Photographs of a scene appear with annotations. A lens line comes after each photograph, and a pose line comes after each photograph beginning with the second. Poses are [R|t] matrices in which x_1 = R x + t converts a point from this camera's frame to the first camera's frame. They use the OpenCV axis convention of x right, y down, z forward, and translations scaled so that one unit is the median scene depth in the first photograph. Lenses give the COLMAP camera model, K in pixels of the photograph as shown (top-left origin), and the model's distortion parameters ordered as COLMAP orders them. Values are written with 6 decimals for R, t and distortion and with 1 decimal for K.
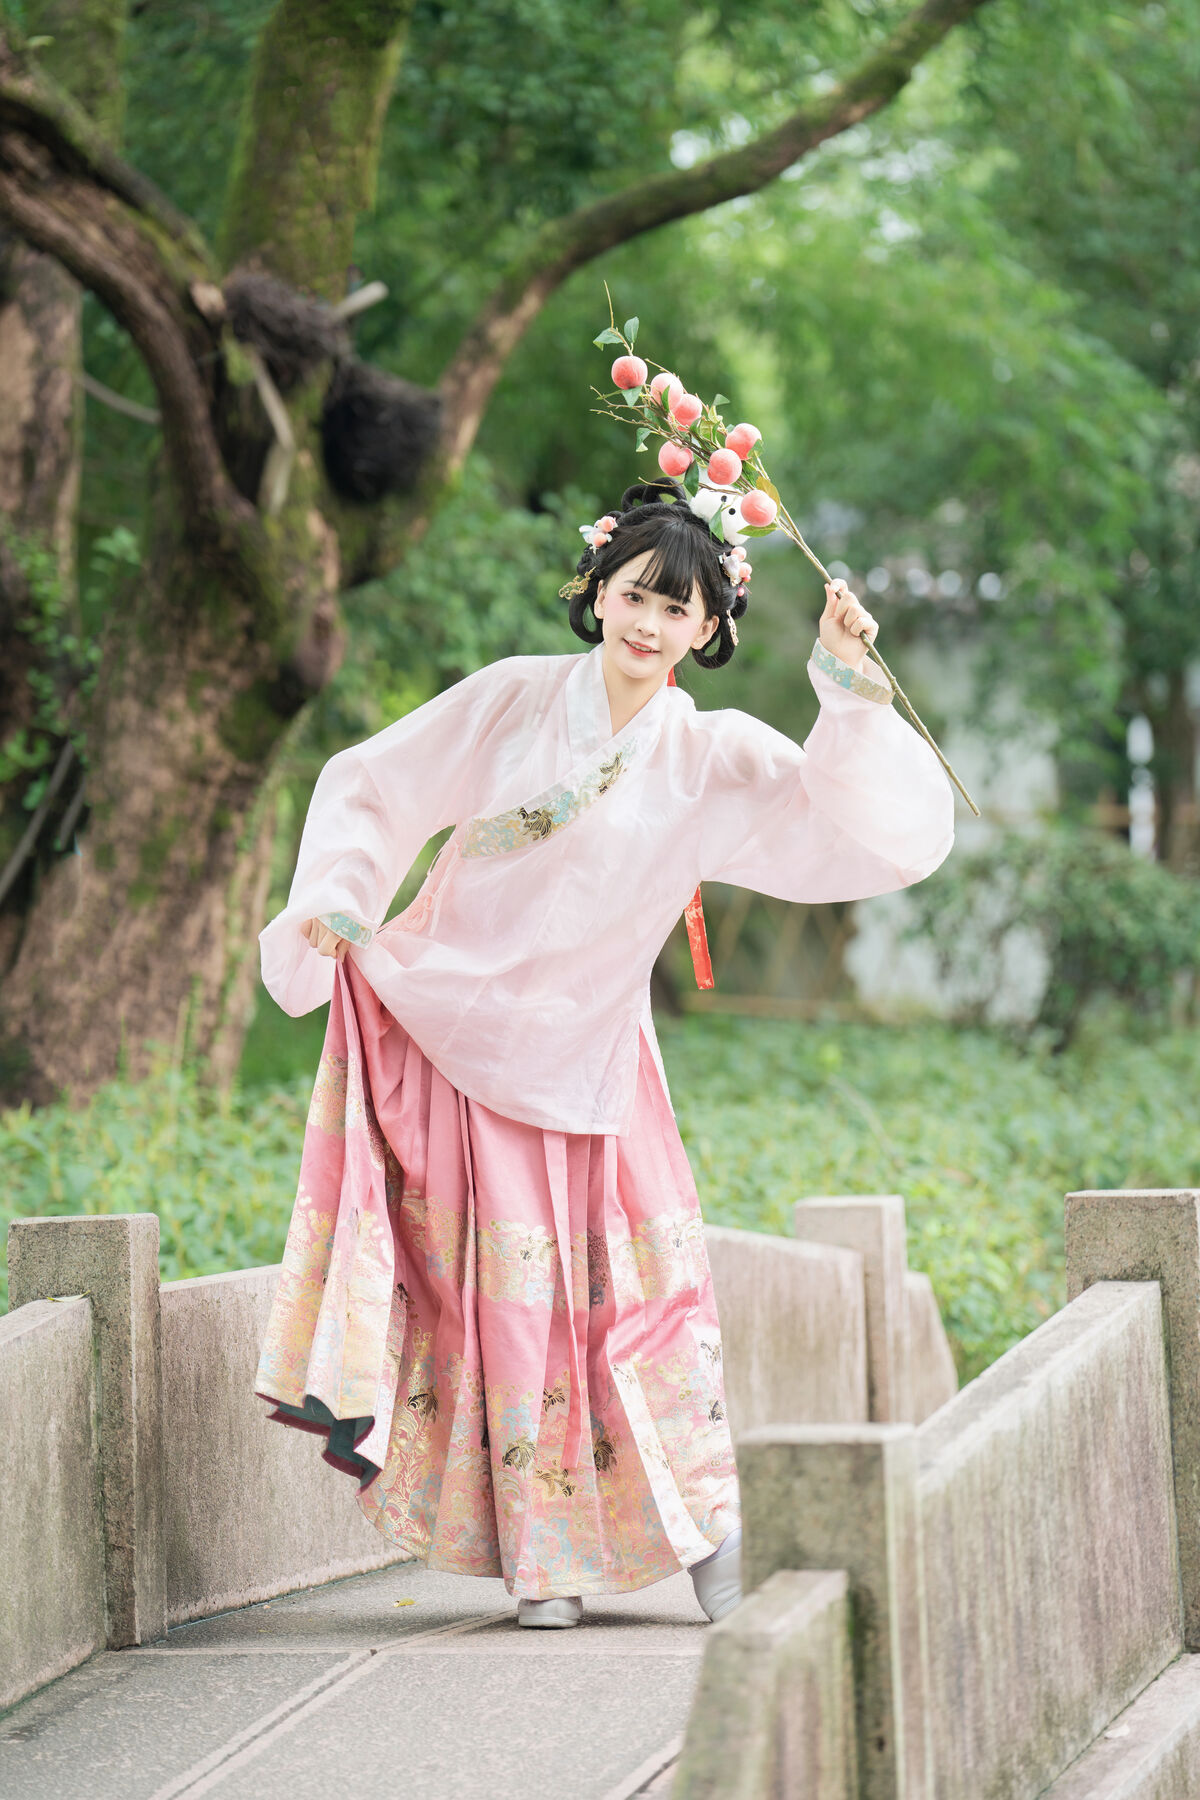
lens RADIAL K [[7418.3, 0, 601.1], [0, 7418.3, 873.1], [0, 0, 1]] dist [1.371449, -15.673684]
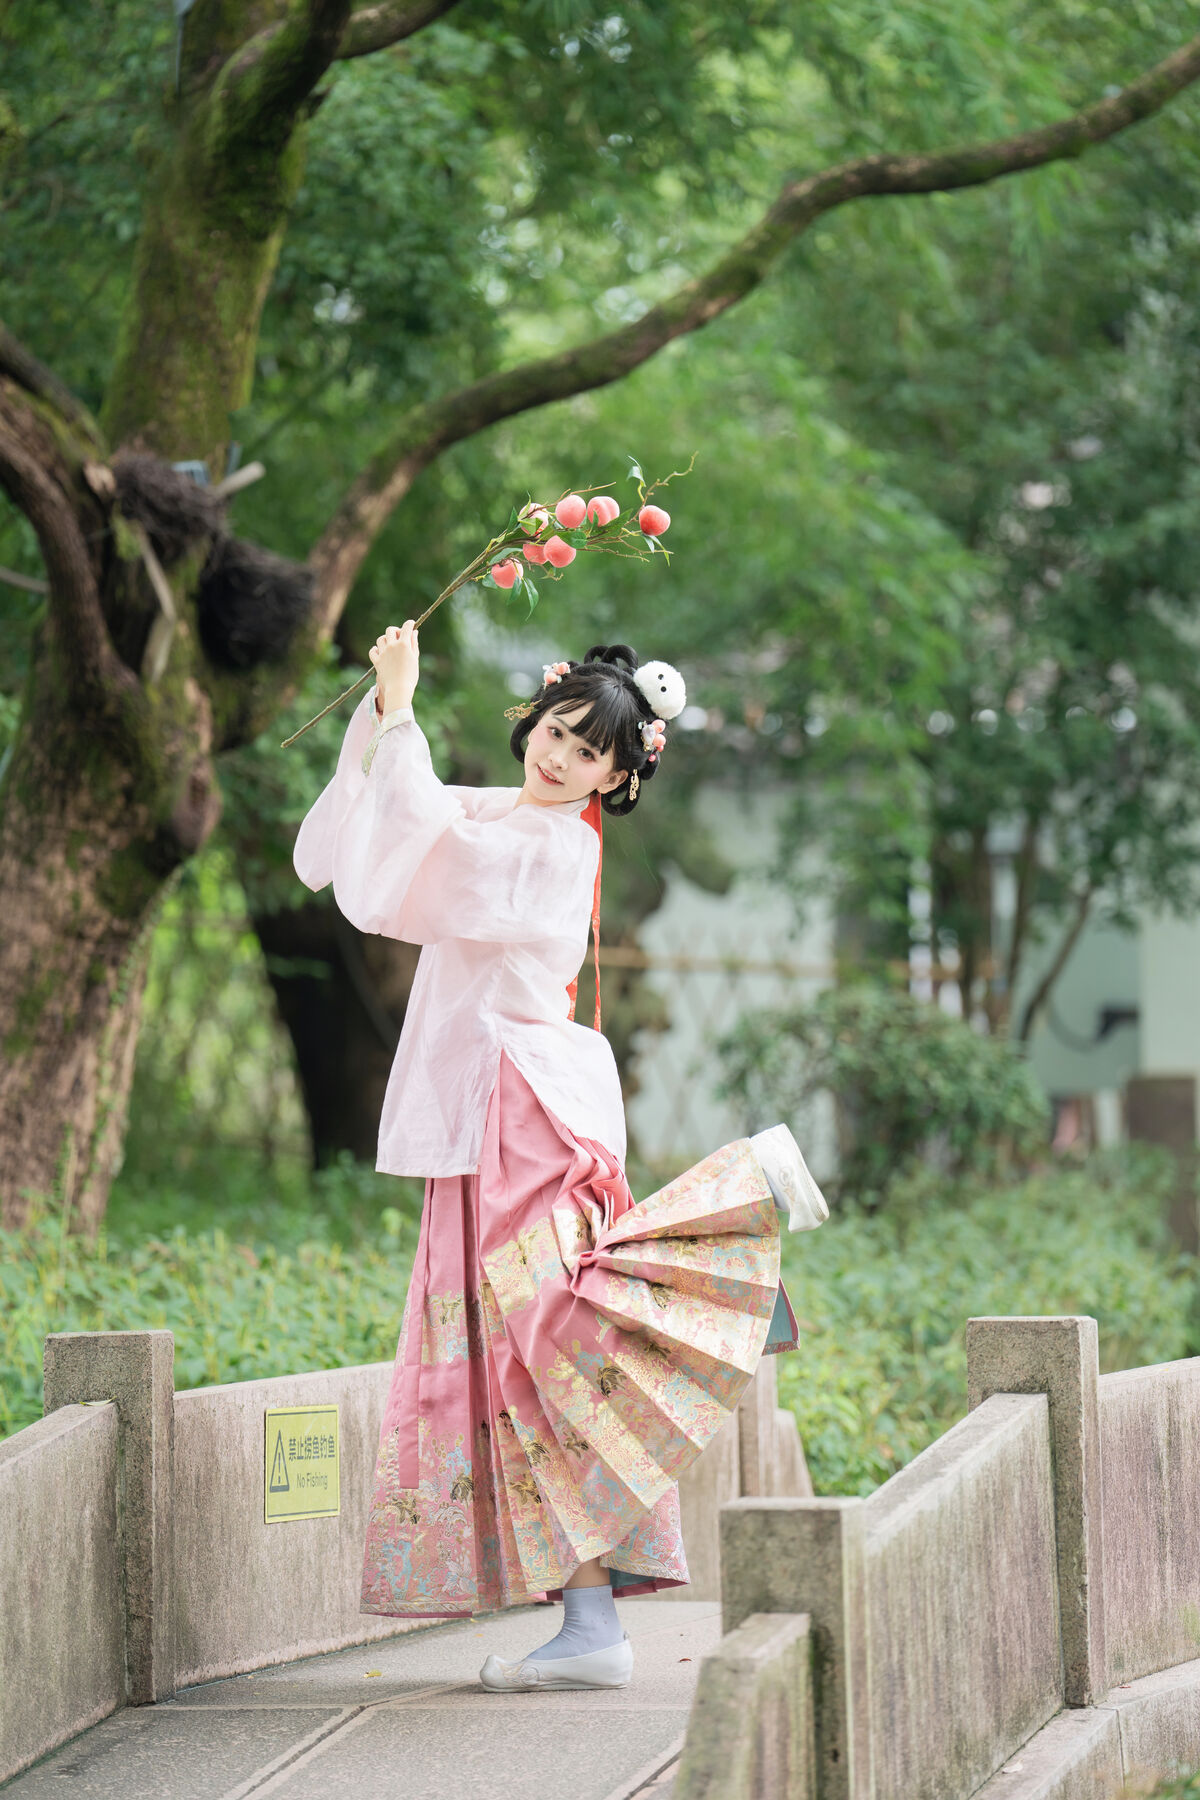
lens RADIAL K [[8264.1, 0, 600.0], [0, 8264.1, 900.0], [0, 0, 1]] dist [1.208431, -3.245171]
pose [[0.999237, 0.012963, 0.036835, -0.042100], [-0.012424, 0.999813, -0.014827, -0.002079], [-0.037021, 0.014358, 0.999211, -0.284373]]
